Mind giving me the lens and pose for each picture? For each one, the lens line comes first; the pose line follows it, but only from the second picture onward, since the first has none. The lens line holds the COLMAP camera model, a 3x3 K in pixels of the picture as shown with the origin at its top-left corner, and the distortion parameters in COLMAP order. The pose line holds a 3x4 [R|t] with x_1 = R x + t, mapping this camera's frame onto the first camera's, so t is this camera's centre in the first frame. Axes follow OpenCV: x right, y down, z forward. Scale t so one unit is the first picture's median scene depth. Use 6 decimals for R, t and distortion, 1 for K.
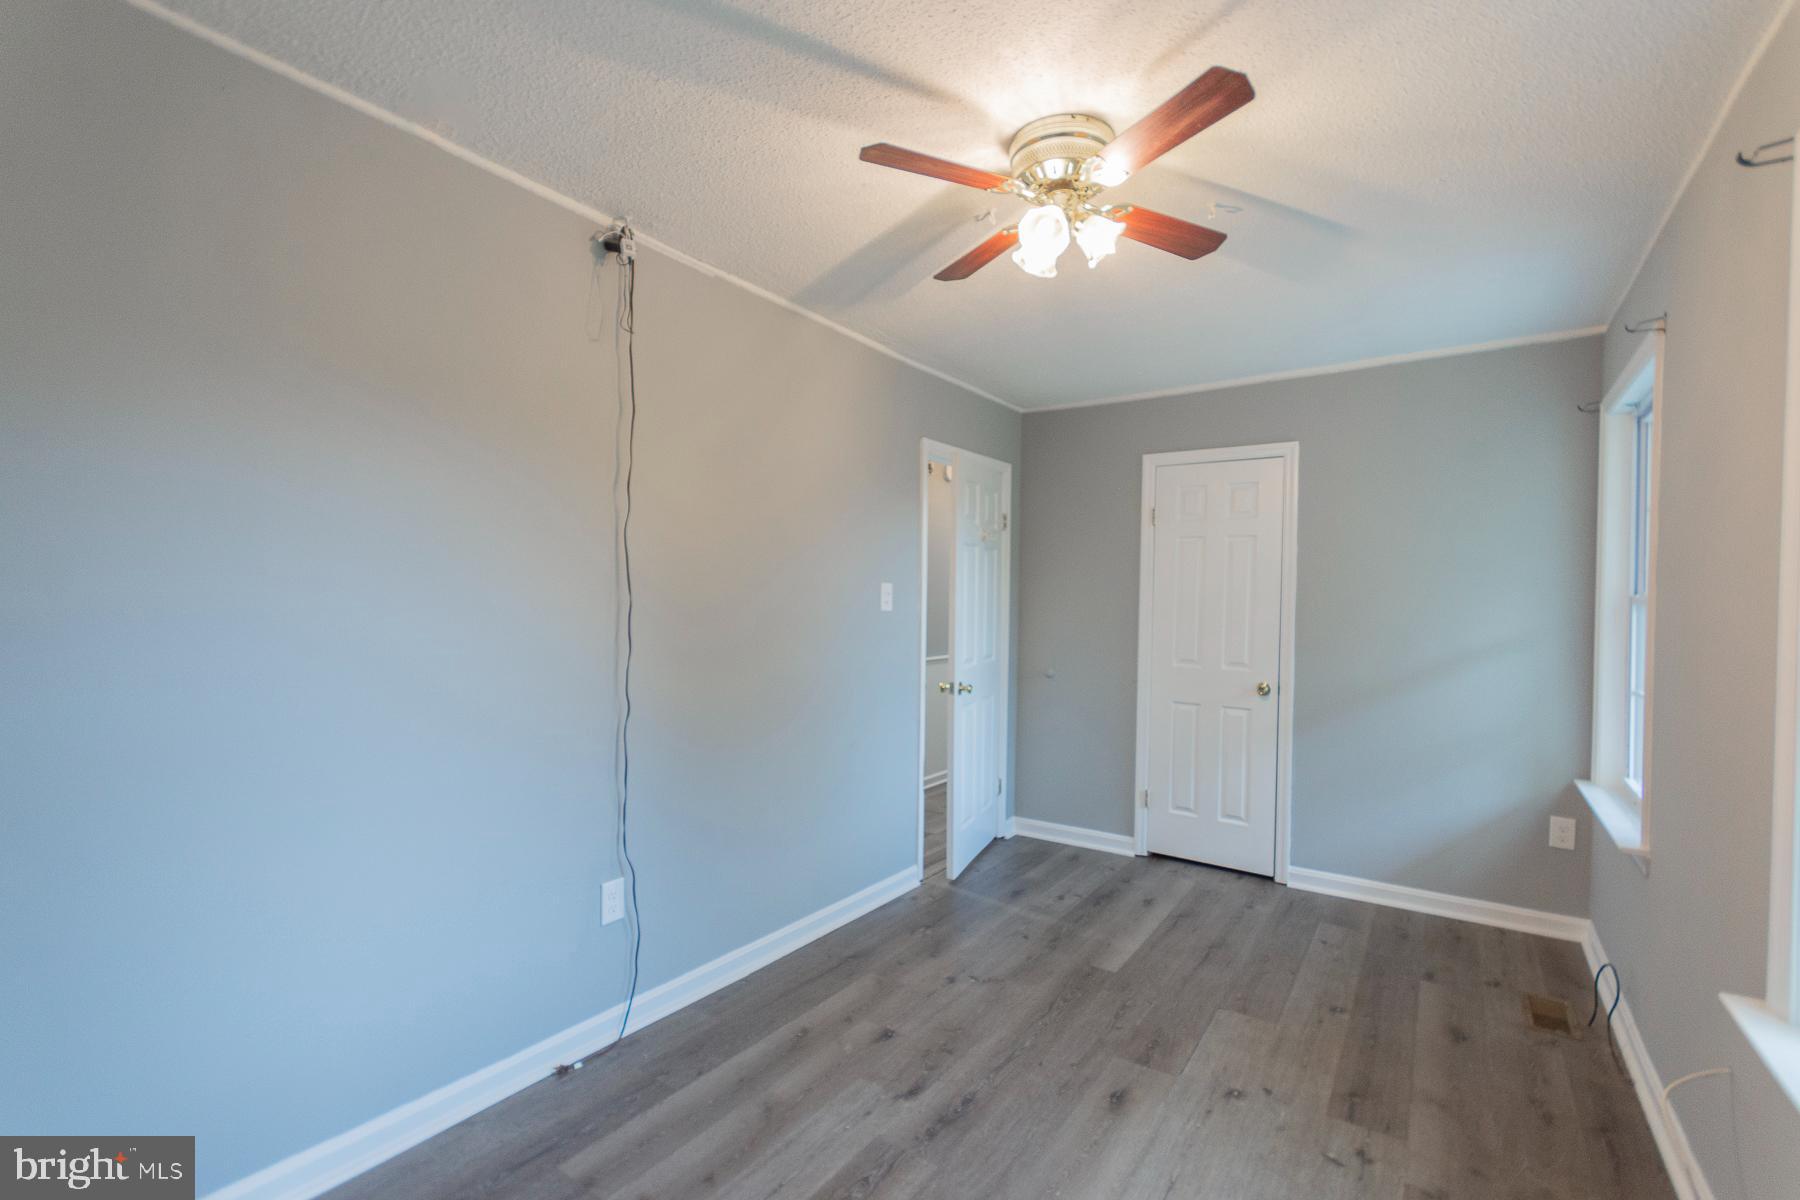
lens RADIAL K [[820.4, 0, 900.9], [0, 820.4, 603.7], [0, 0, 1]] dist [0.004885, -0.000640]
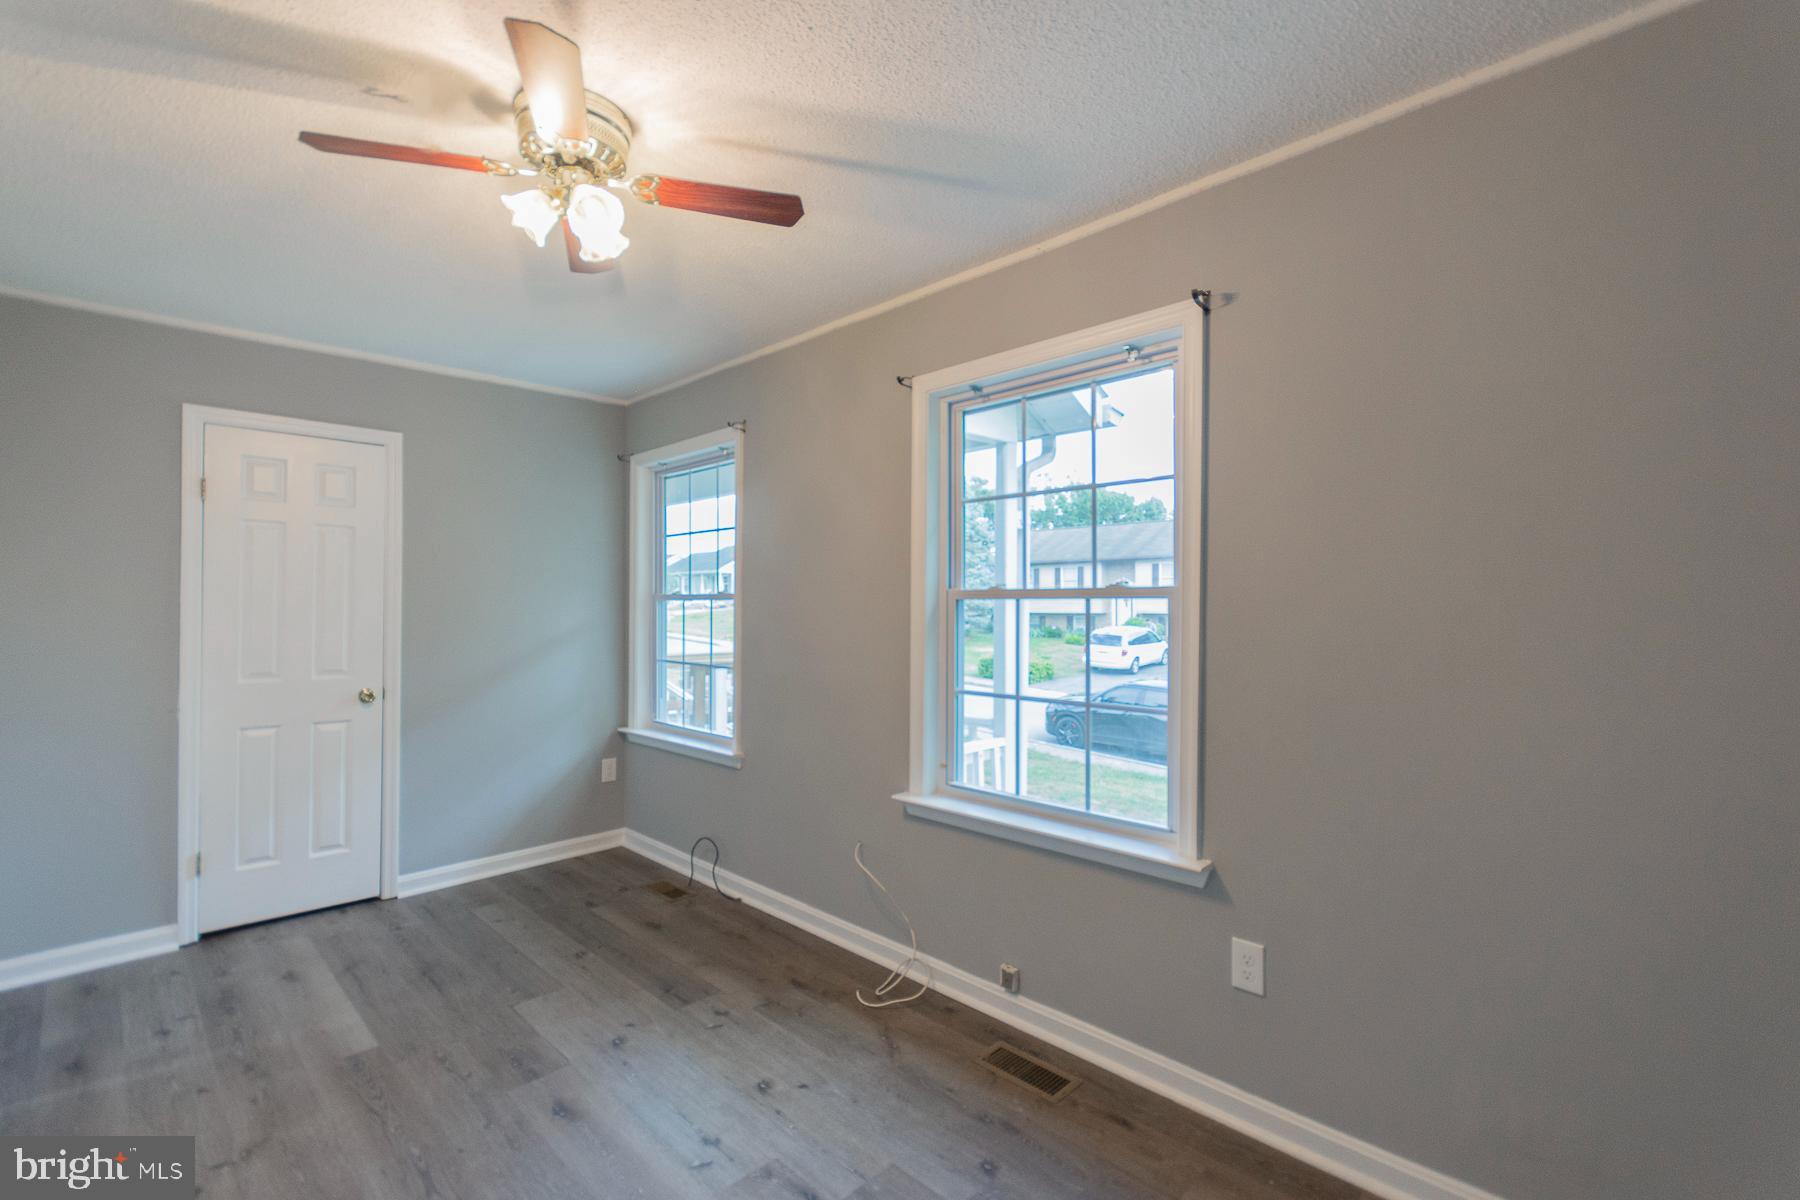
lens RADIAL K [[820.4, 0, 900.9], [0, 820.4, 603.7], [0, 0, 1]] dist [0.004885, -0.000640]
pose [[0.142806, -0.008603, 0.989713, -0.441553], [0.009971, 0.999924, 0.007253, 0.000774], [-0.989700, 0.008833, 0.142881, 0.321820]]
